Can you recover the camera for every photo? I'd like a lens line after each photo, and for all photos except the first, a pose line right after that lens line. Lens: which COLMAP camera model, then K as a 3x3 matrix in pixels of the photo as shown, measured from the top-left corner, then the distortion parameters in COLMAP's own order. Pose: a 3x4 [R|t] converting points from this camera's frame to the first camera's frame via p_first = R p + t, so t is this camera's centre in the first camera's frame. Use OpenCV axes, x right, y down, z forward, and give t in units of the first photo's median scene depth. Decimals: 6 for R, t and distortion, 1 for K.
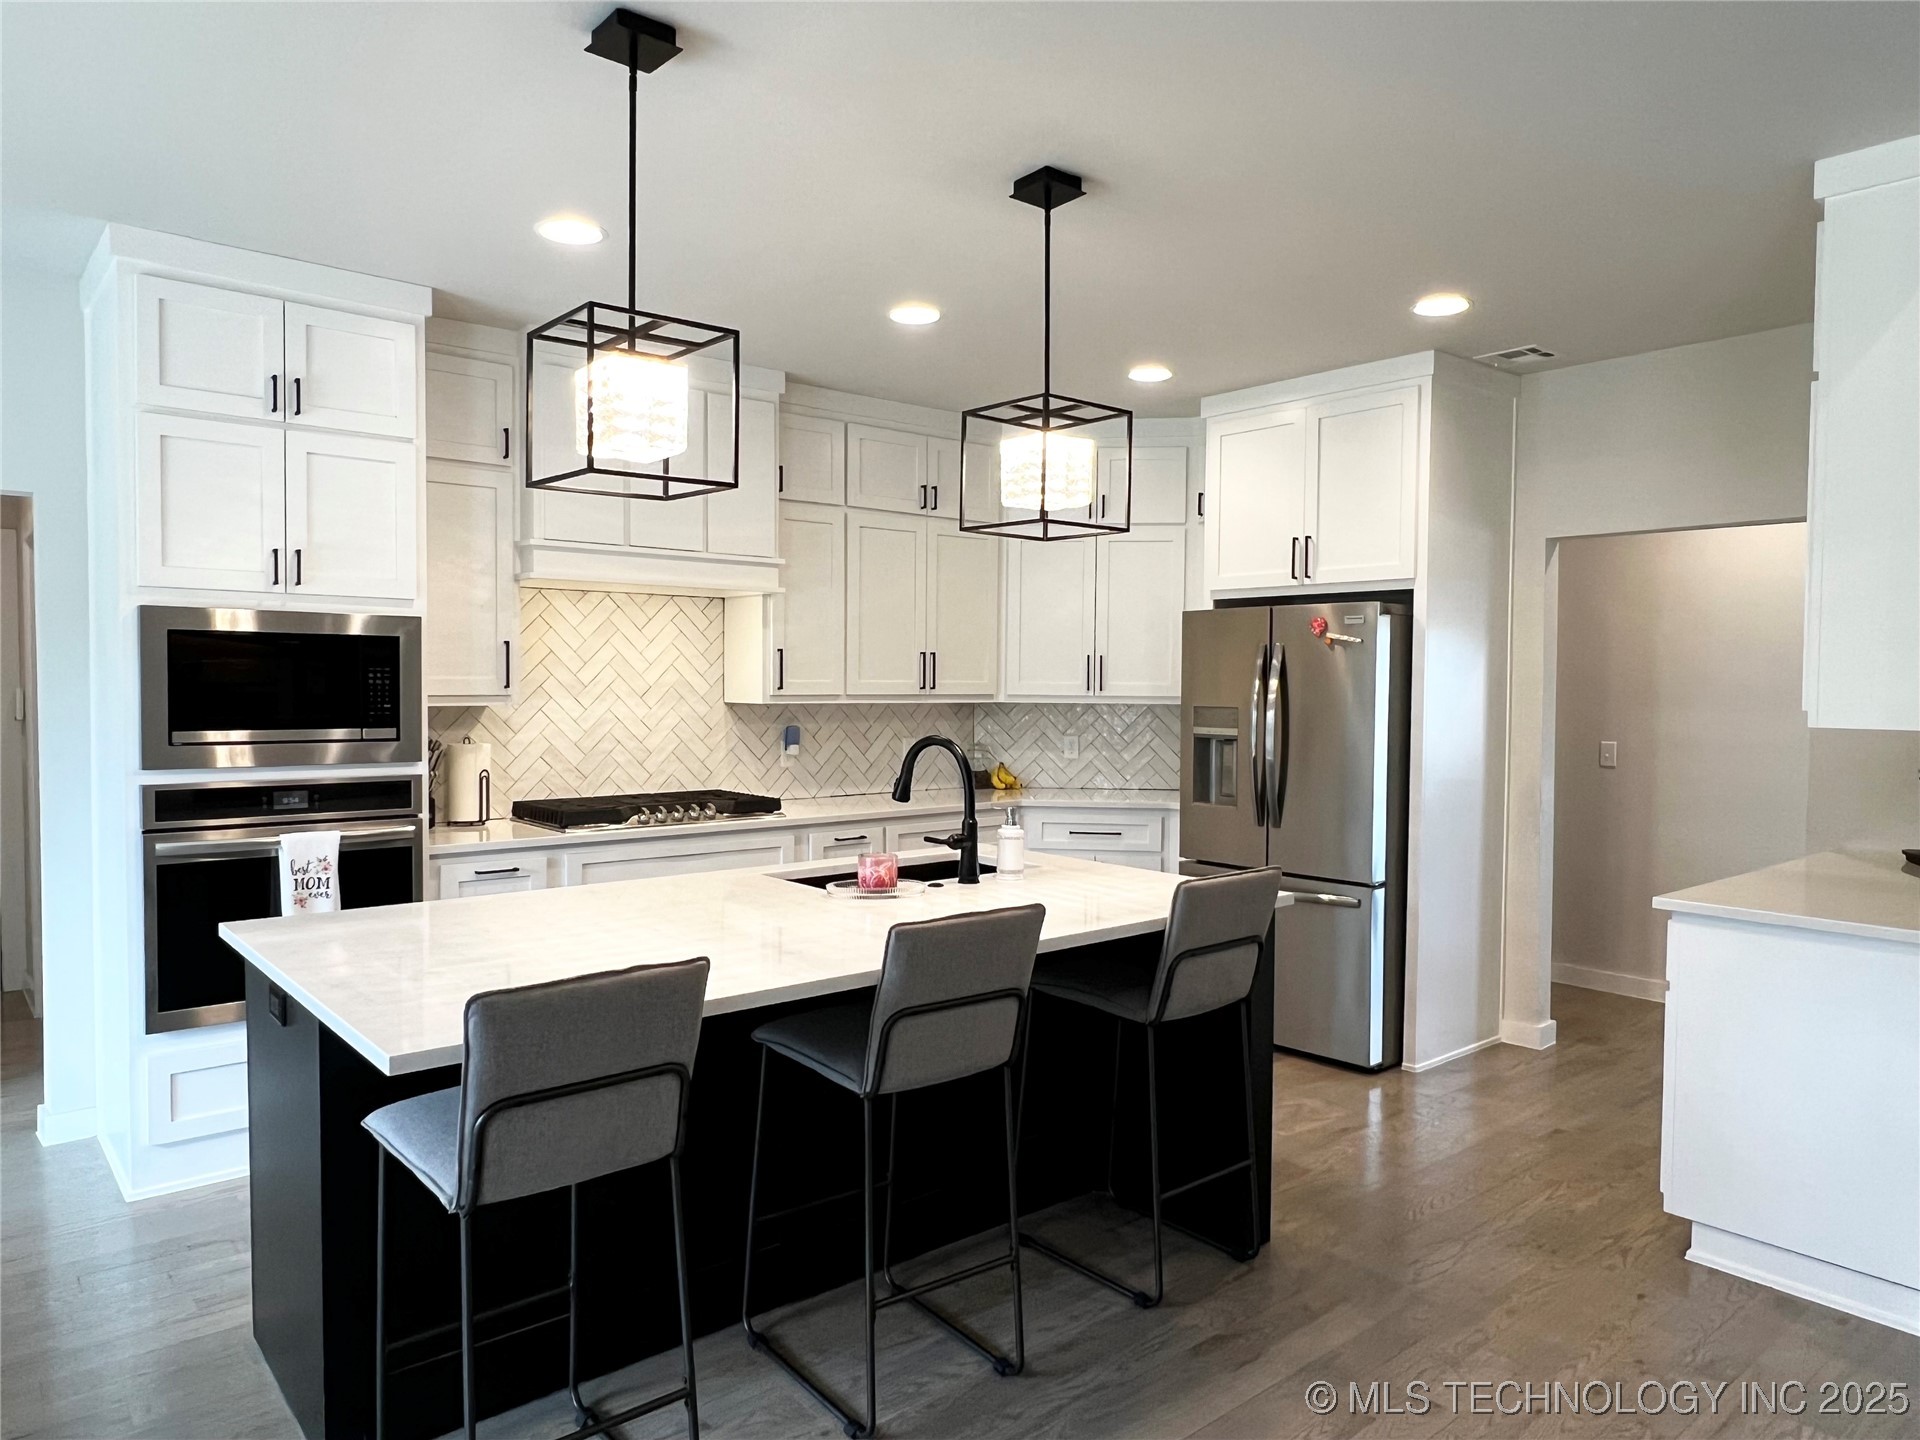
lens RADIAL K [[1238.3, 0, 952.1], [0, 1238.3, 720.7], [0, 0, 1]] dist [-0.004023, -0.003267]
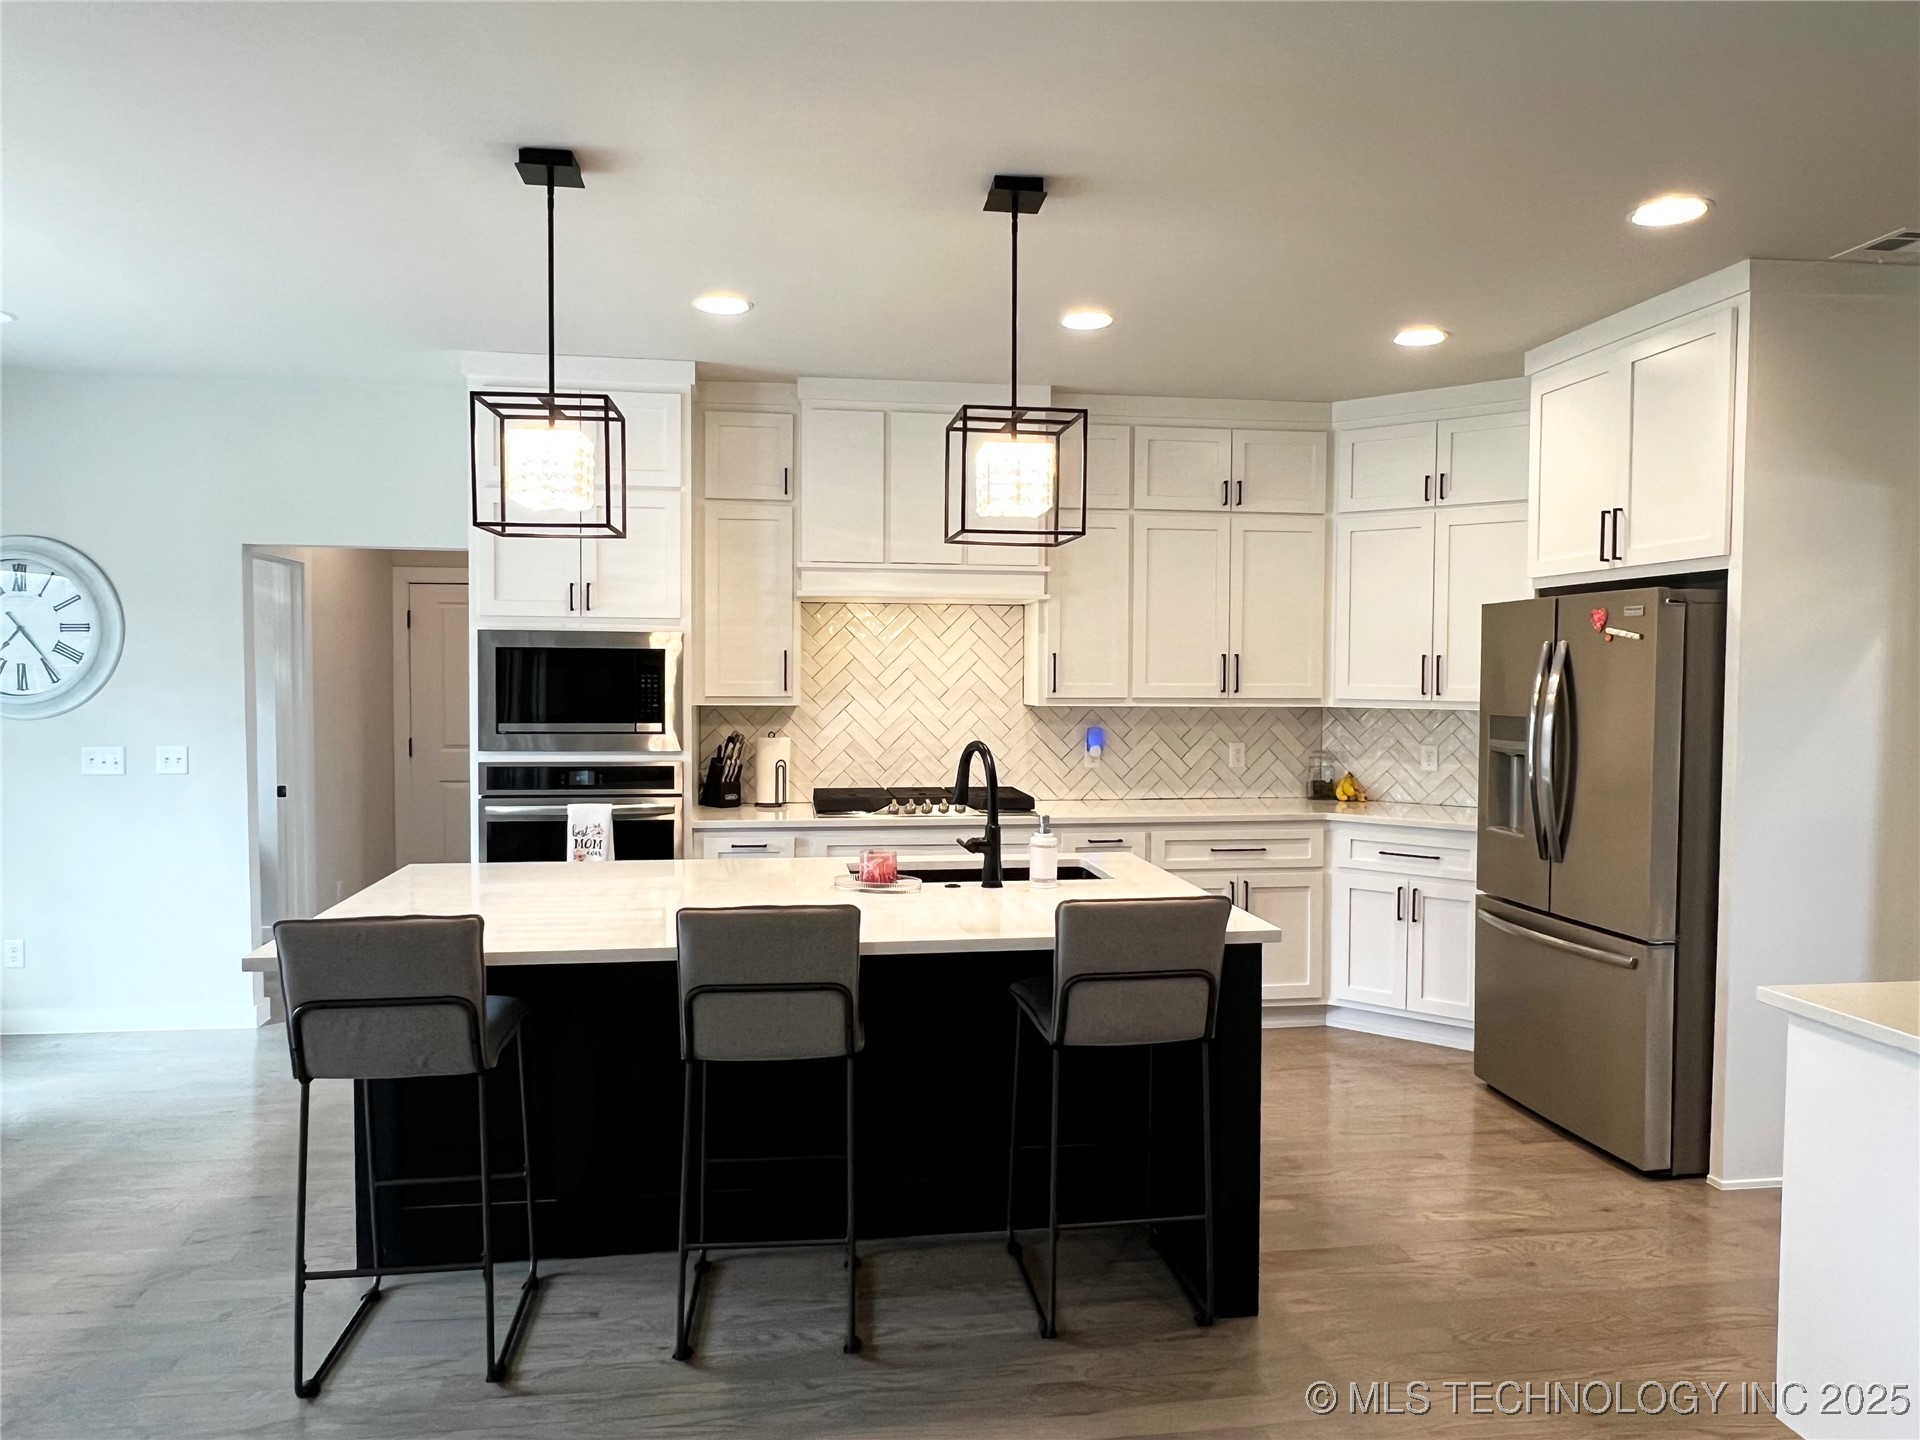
lens RADIAL K [[1238.3, 0, 950.0], [0, 1238.3, 719.2], [0, 0, 1]] dist [-0.004023, -0.003267]
pose [[0.851962, 0.017440, -0.523312, 0.364922], [-0.016320, 0.999844, 0.006751, -0.009339], [0.523348, 0.002789, 0.852114, 0.082216]]
